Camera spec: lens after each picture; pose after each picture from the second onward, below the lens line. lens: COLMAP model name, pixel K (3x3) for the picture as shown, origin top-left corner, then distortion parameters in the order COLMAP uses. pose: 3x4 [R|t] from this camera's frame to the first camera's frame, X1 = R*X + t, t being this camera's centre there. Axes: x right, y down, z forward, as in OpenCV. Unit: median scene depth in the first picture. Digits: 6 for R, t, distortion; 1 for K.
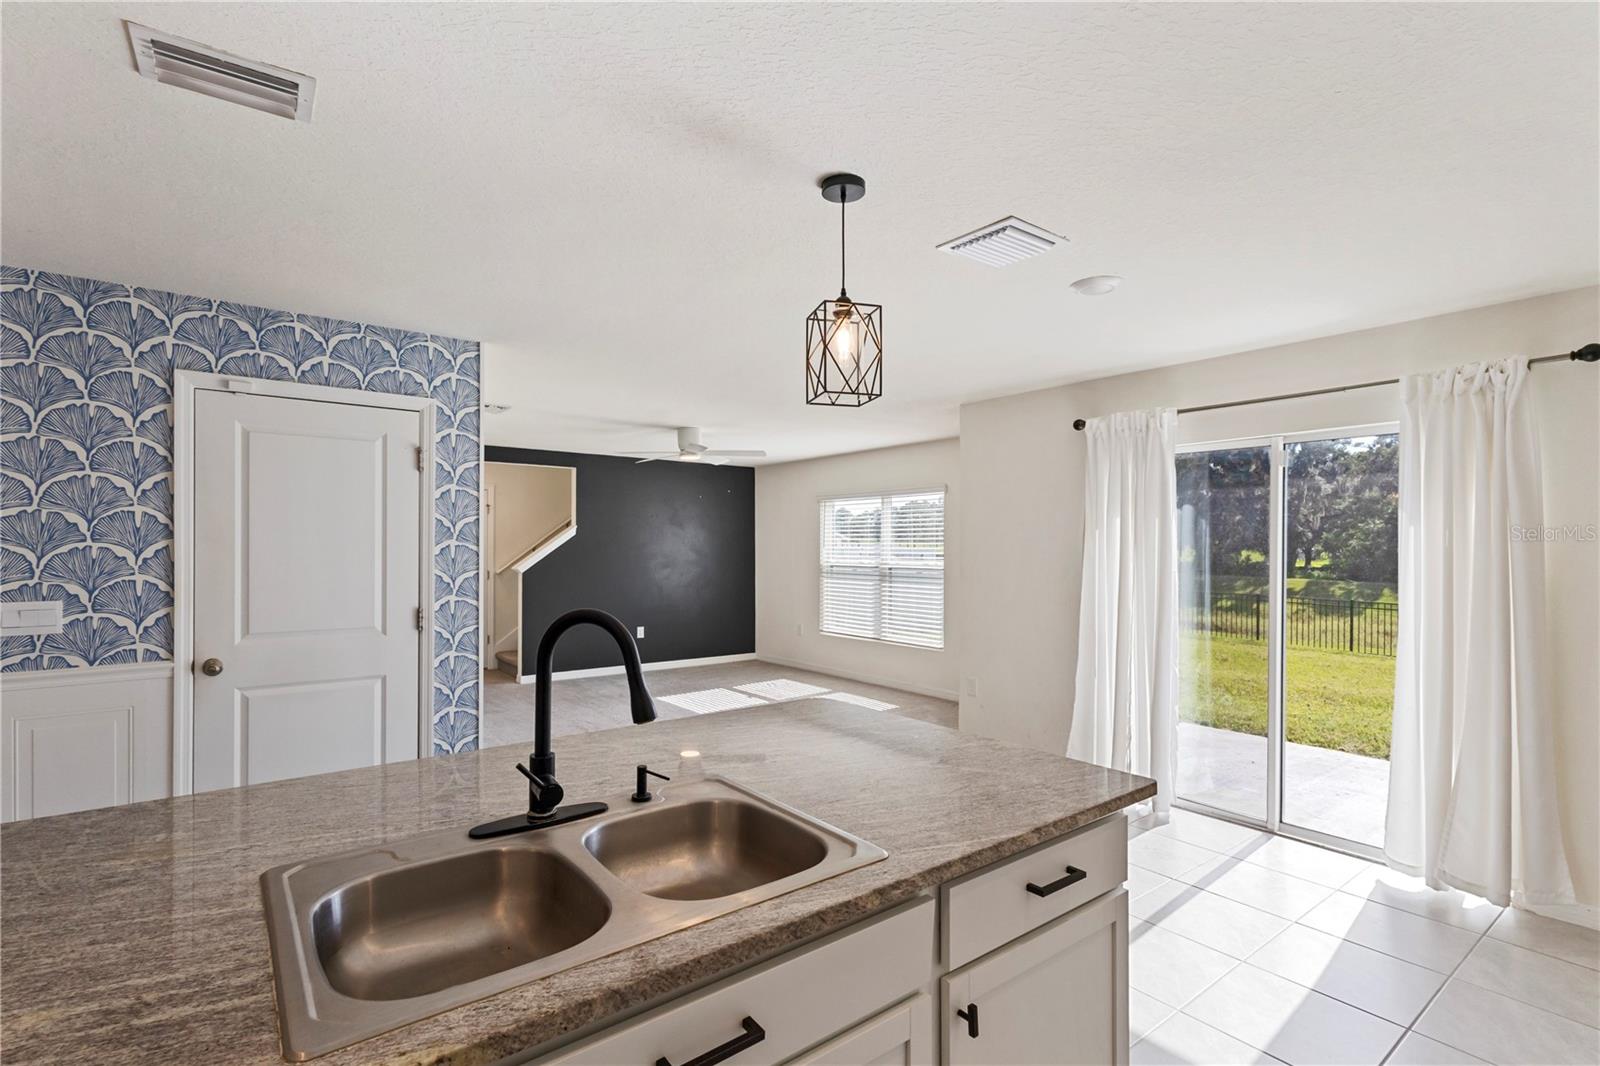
lens RADIAL K [[751.5, 0, 792.2], [0, 751.5, 546.4], [0, 0, 1]] dist [0.005966, 0.002340]
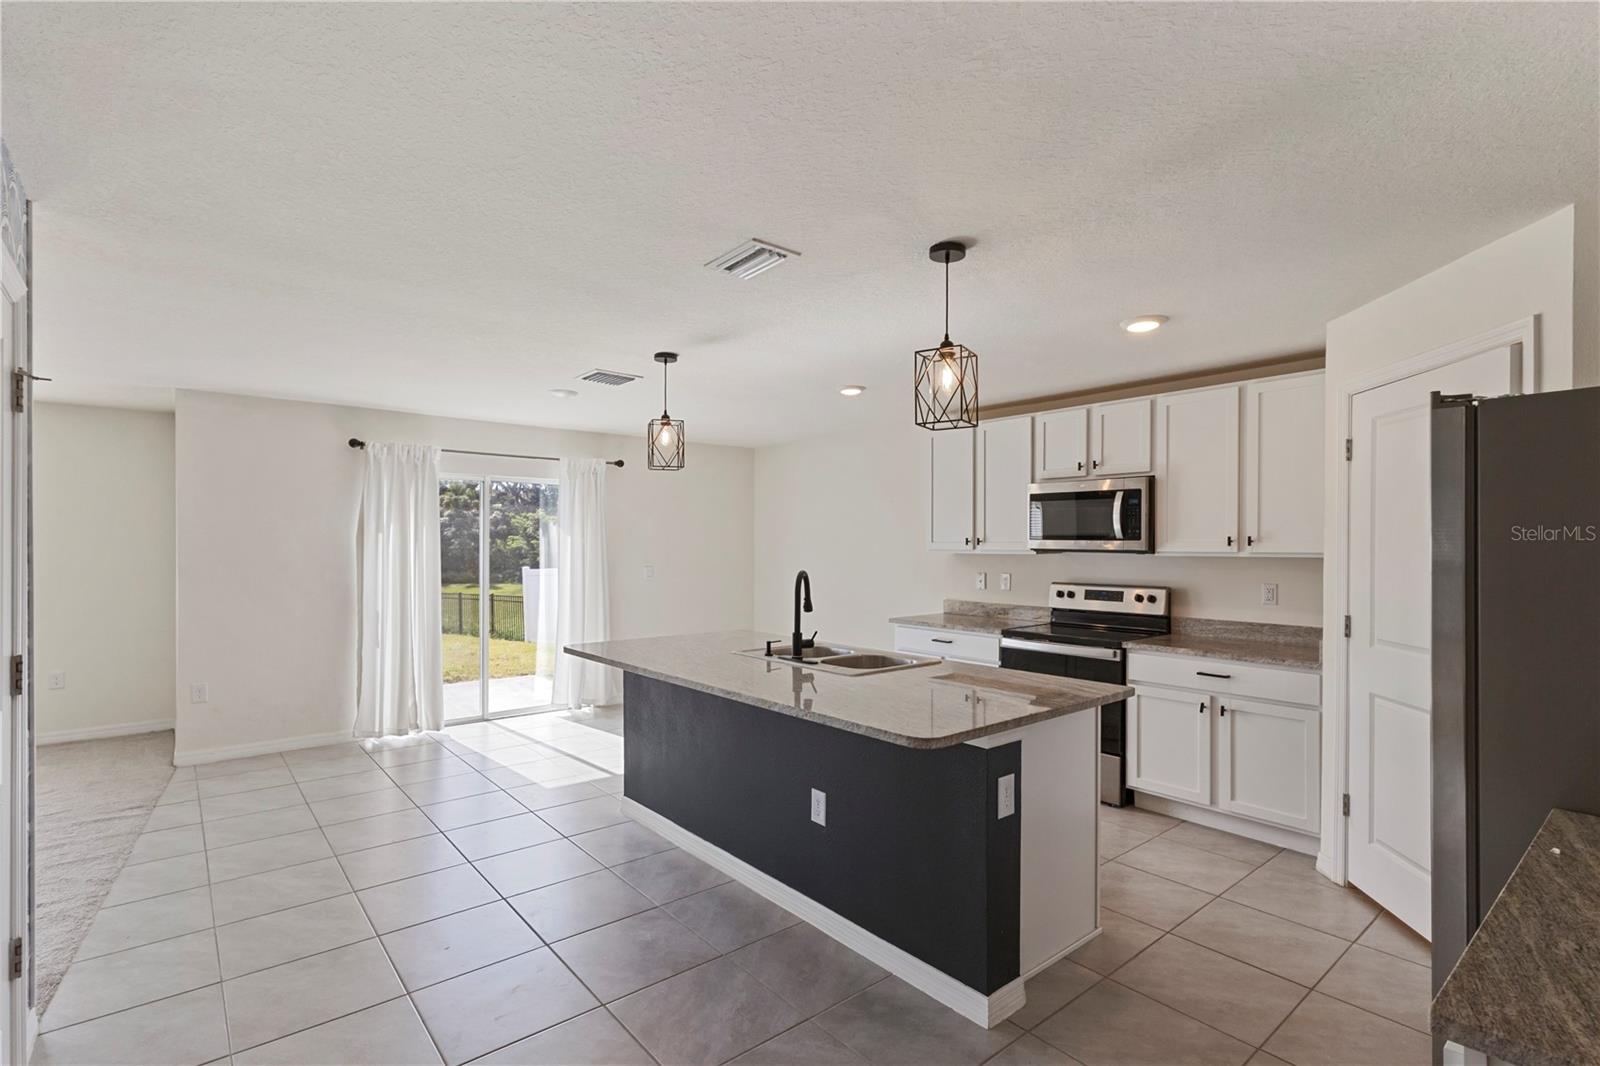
lens RADIAL K [[751.5, 0, 781.8], [0, 751.5, 538.4], [0, 0, 1]] dist [0.005966, 0.002340]
pose [[-0.024971, 0.007456, 0.999660, -1.278108], [-0.001103, 0.999971, -0.007486, -0.003681], [-0.999688, -0.001289, -0.024962, 0.508453]]
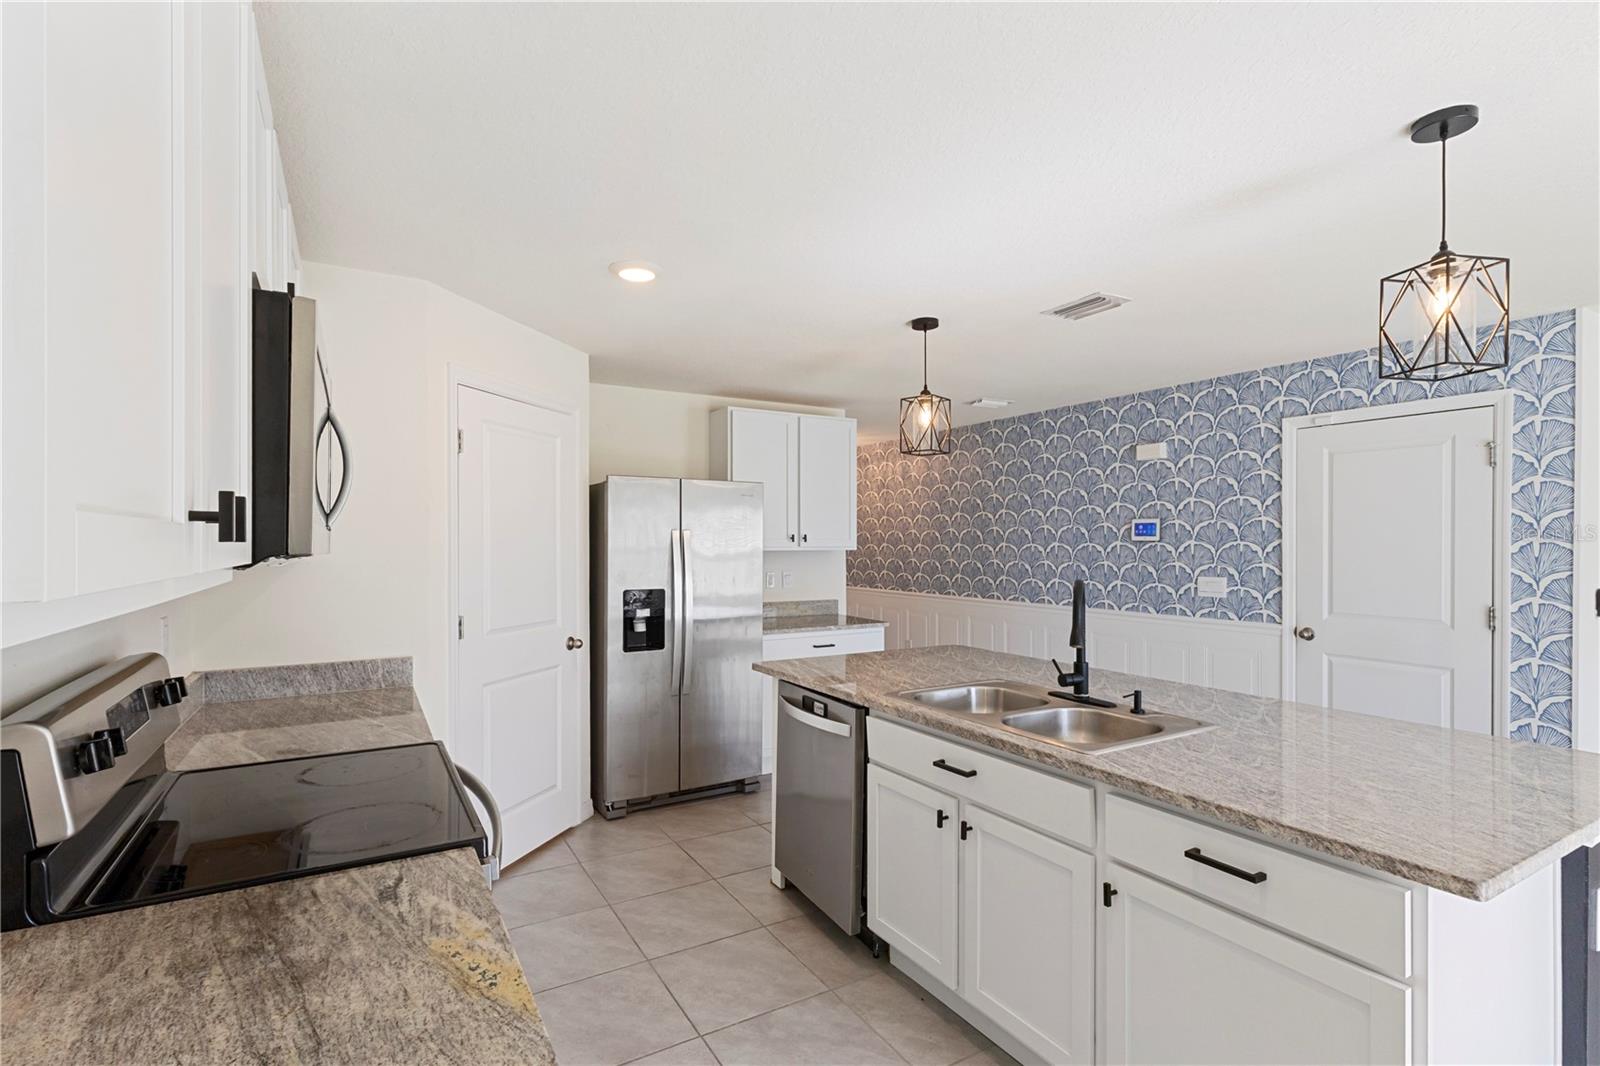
lens RADIAL K [[751.5, 0, 783.4], [0, 751.5, 546.3], [0, 0, 1]] dist [0.005966, 0.002340]
pose [[-0.126241, 0.003301, -0.991994, 0.684564], [0.000167, 0.999995, 0.003306, -0.000329], [0.992000, 0.000251, -0.126240, 0.244522]]
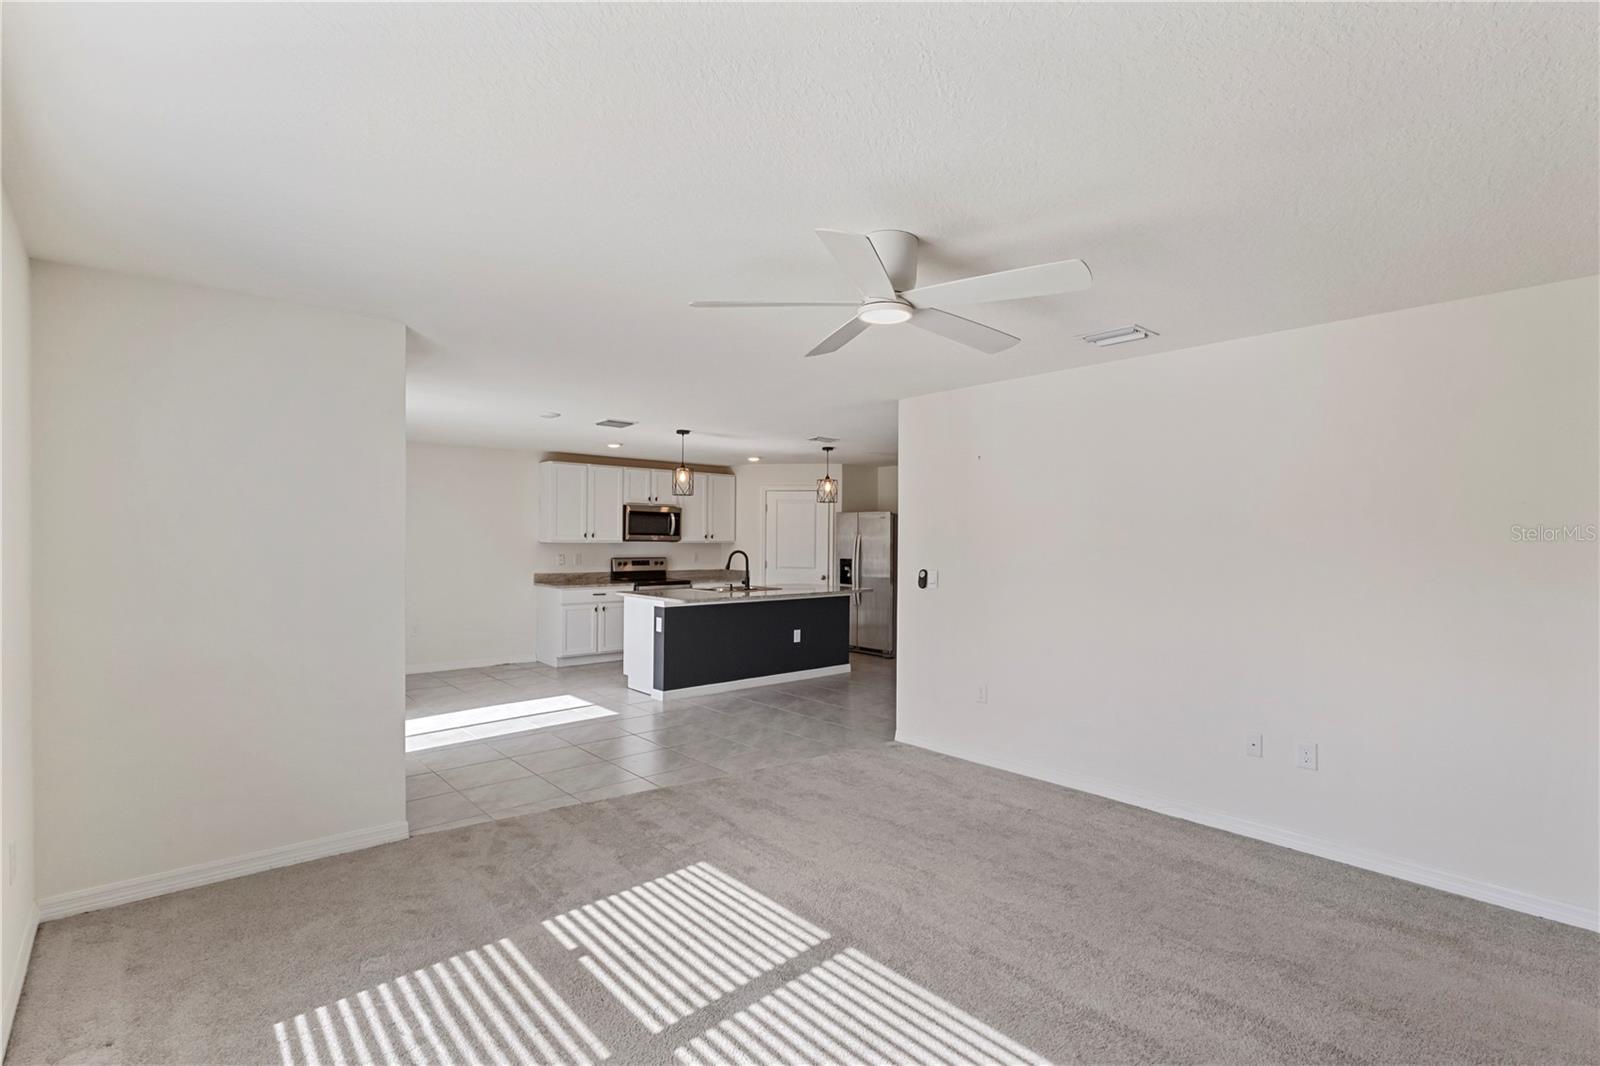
lens RADIAL K [[751.5, 0, 798.0], [0, 751.5, 535.0], [0, 0, 1]] dist [0.005966, 0.002340]
pose [[-0.997481, -0.008867, -0.070372, -0.153985], [-0.008459, 0.999946, -0.006086, 0.000121], [0.070422, -0.005475, -0.997502, 2.985399]]
